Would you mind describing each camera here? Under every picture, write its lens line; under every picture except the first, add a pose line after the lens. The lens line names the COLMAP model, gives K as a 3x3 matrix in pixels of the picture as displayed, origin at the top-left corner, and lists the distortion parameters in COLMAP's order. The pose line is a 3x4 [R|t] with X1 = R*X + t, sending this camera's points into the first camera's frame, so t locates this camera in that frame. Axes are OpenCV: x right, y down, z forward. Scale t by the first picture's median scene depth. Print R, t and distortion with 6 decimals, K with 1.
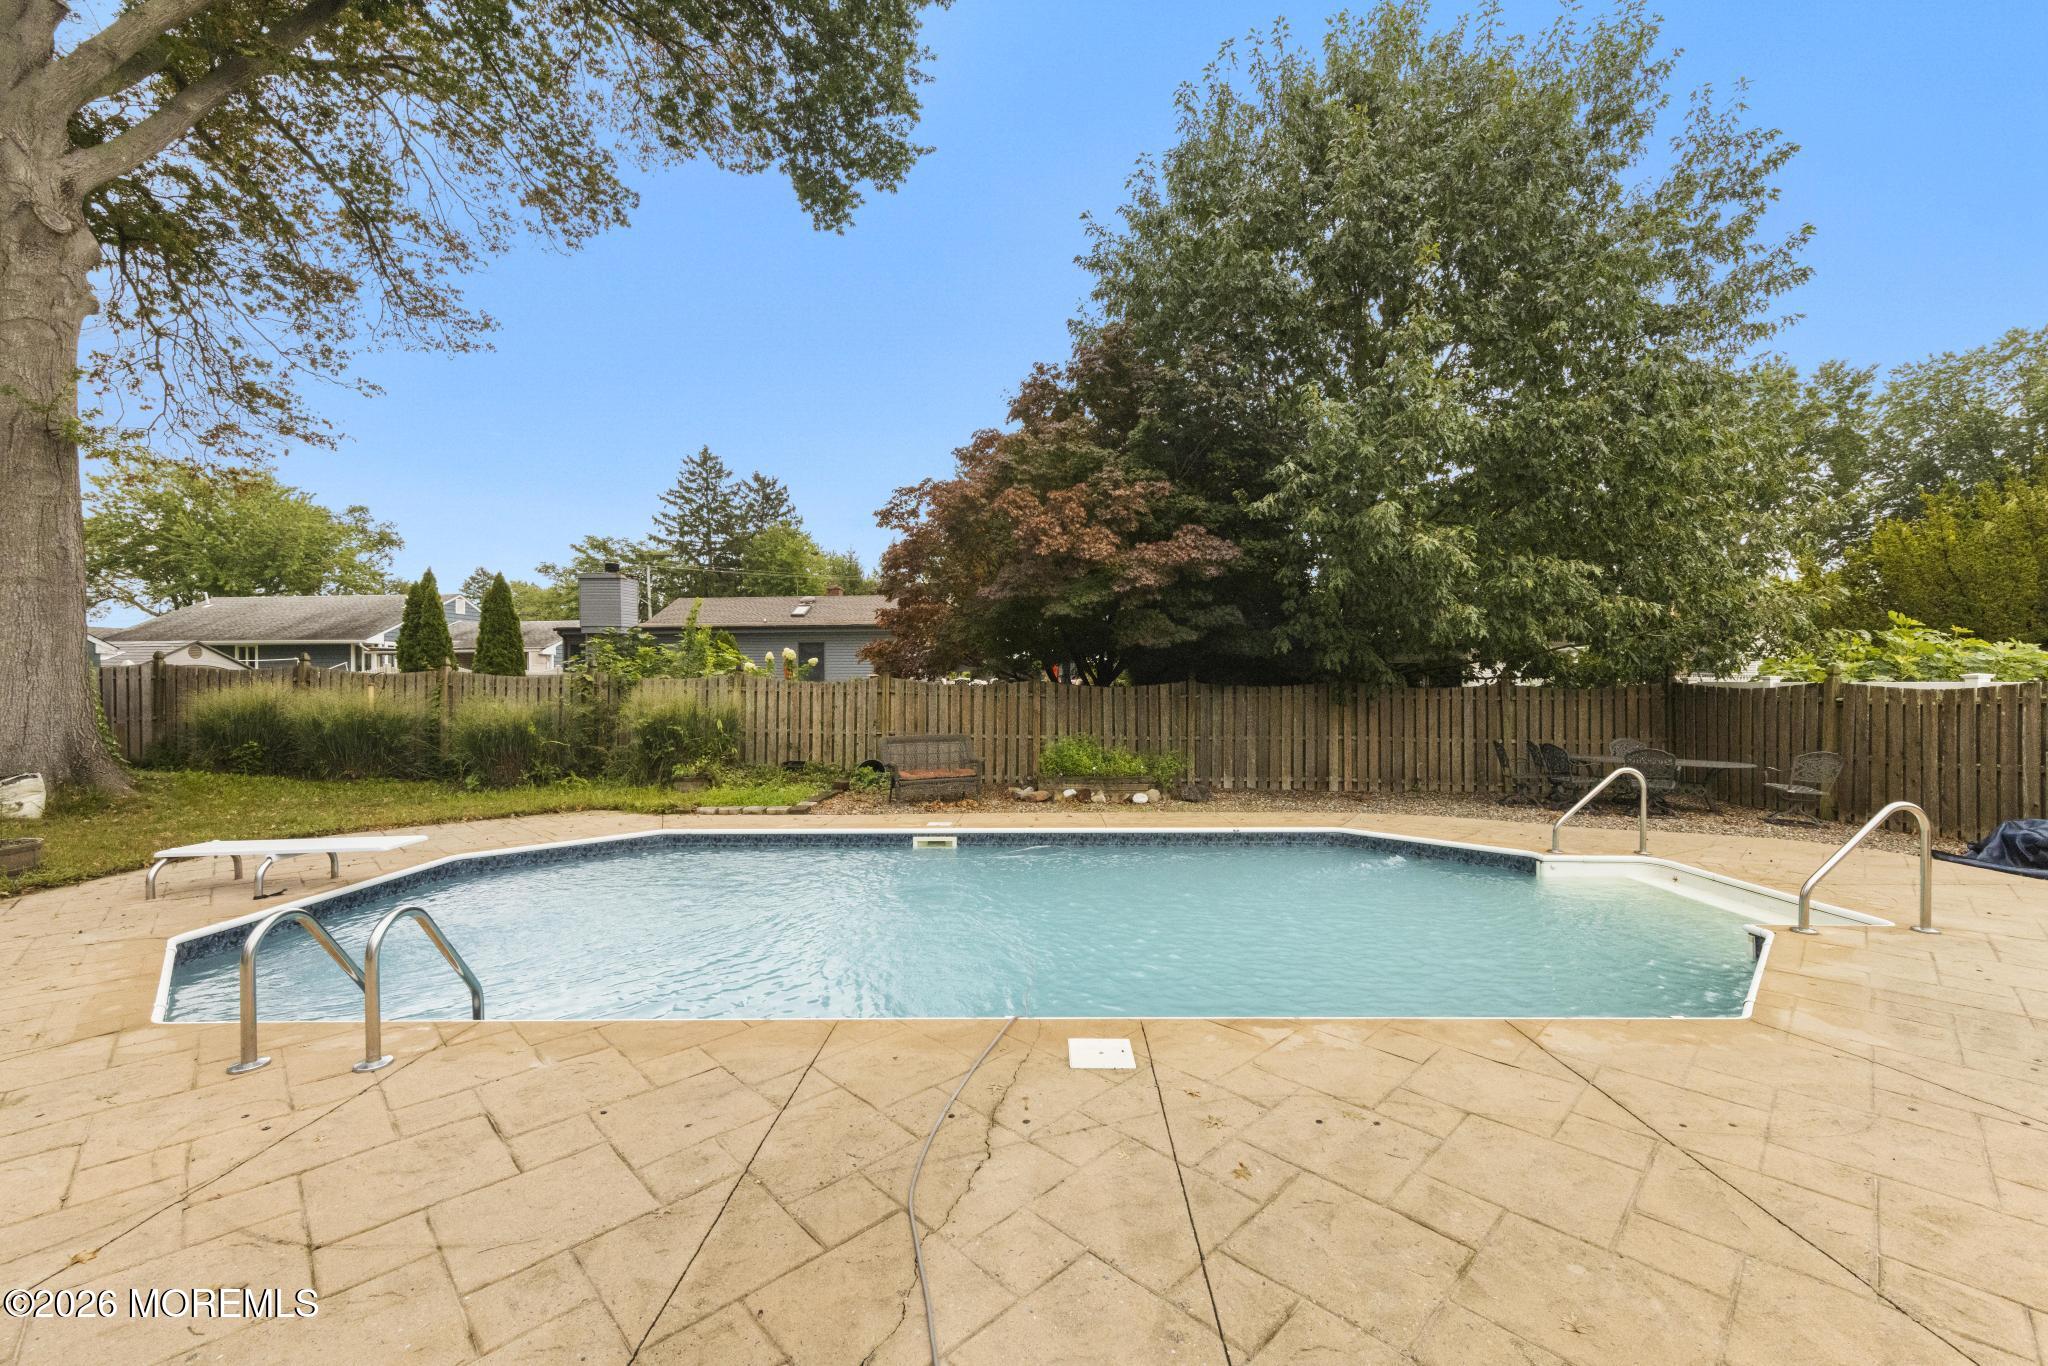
lens RADIAL K [[816.4, 0, 1033.5], [0, 816.4, 692.2], [0, 0, 1]] dist [0.003374, 0.000042]
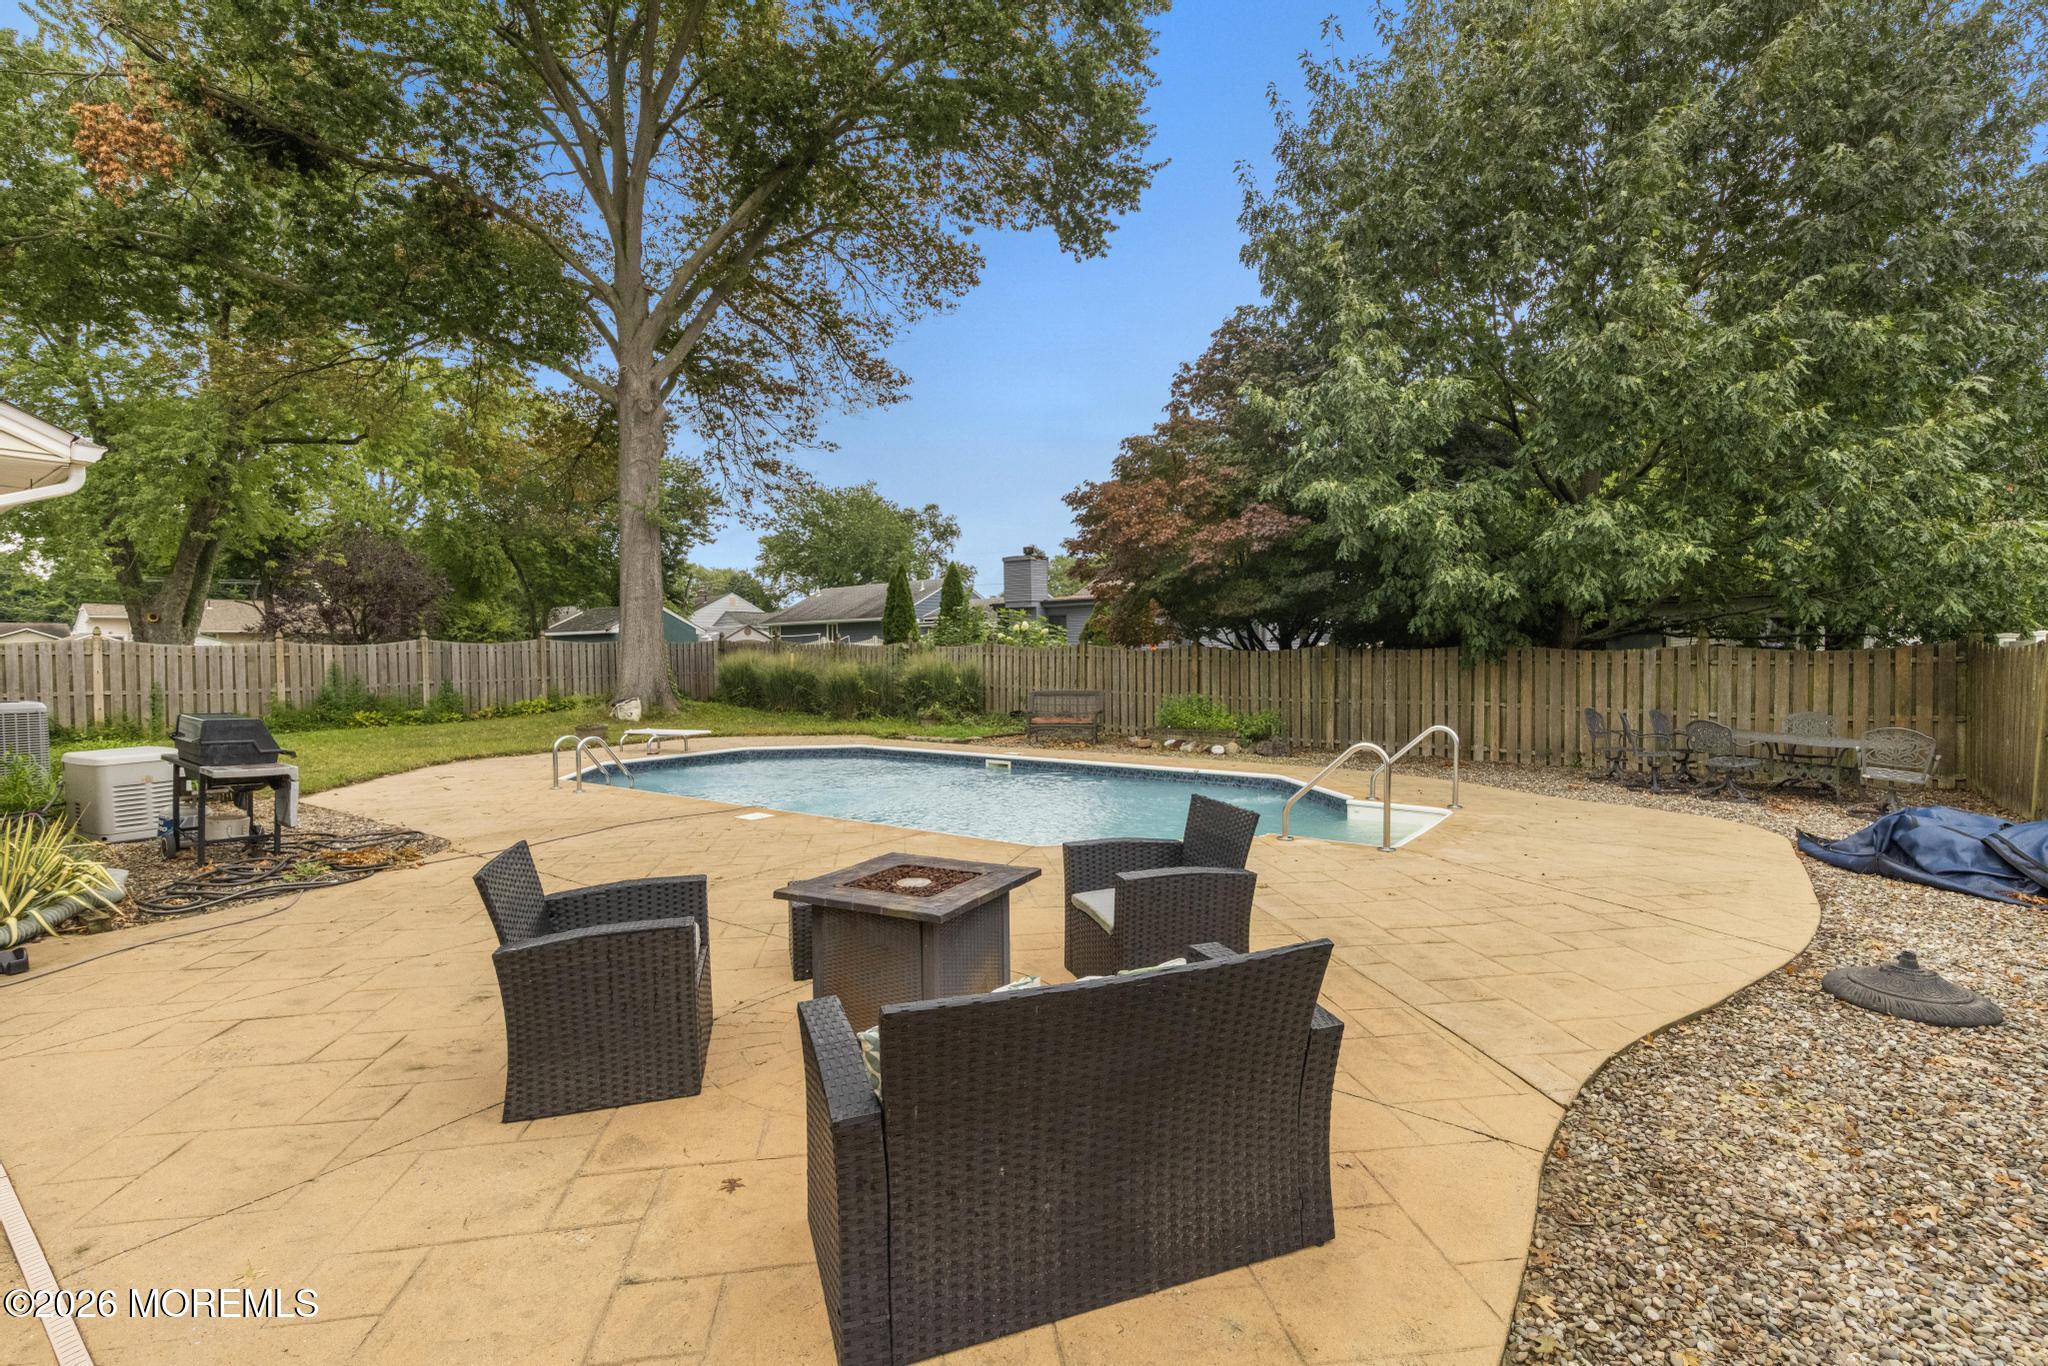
lens RADIAL K [[917.1, 0, 1027.5], [0, 917.1, 690.4], [0, 0, 1]] dist [0.003763, -0.000801]
pose [[0.810503, 0.020033, -0.585392, 0.557972], [0.000248, 0.999403, 0.034545, 0.003347], [0.585735, -0.028144, 0.810014, -0.154936]]
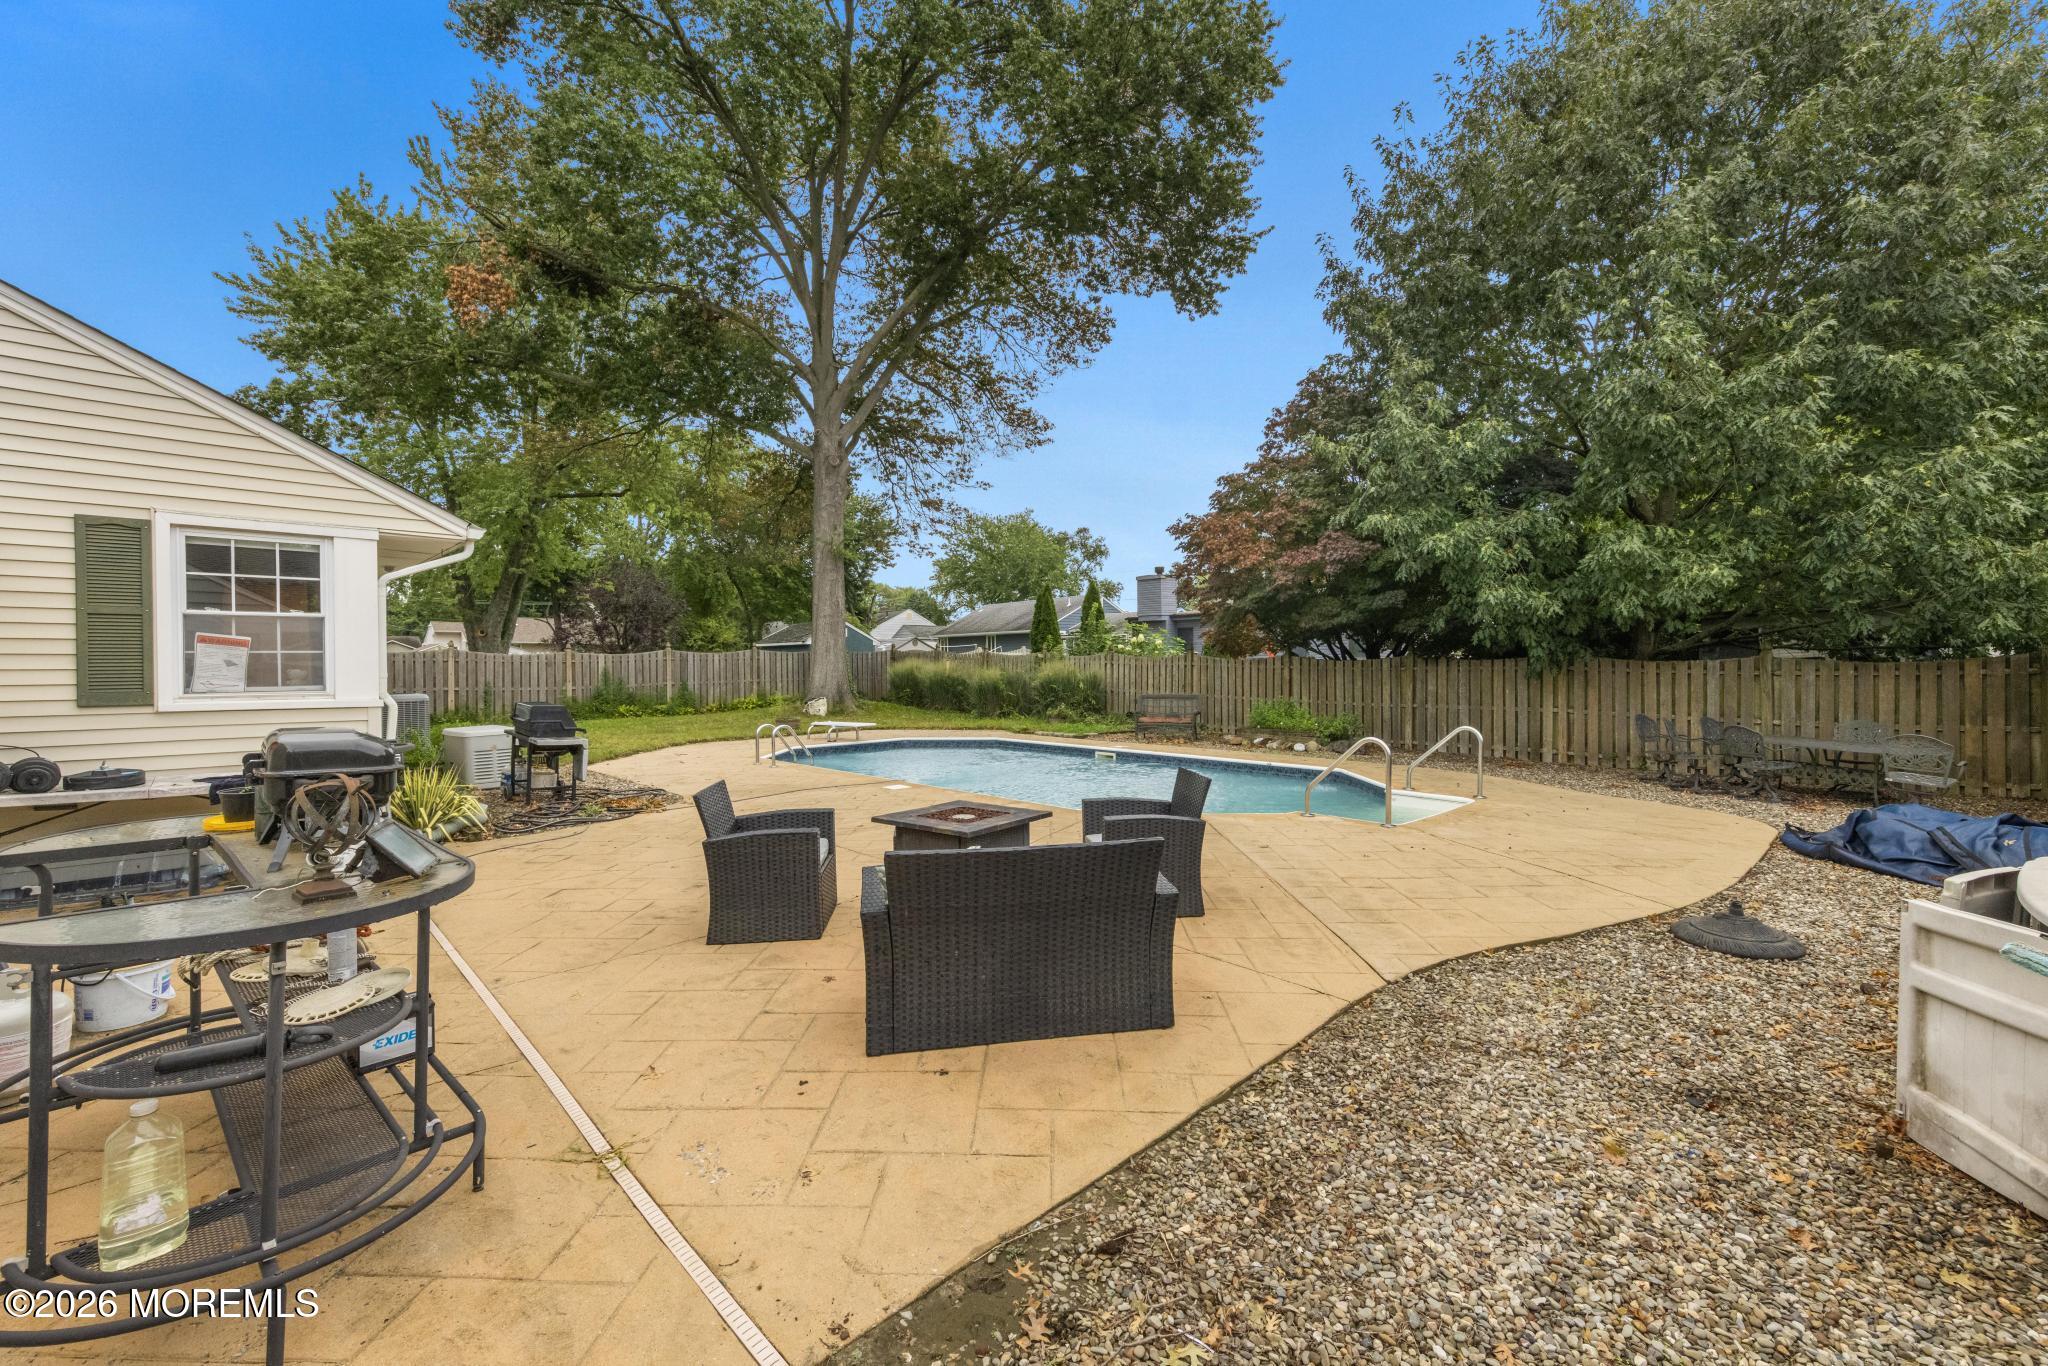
lens RADIAL K [[837.0, 0, 1024.0], [0, 837.0, 683.0], [0, 0, 1]] dist [-0.000406, 0.000027]
pose [[0.693272, 0.017361, -0.720467, 0.659469], [-0.003850, 0.999785, 0.020388, 0.002994], [0.720666, -0.011361, 0.693189, -0.193579]]
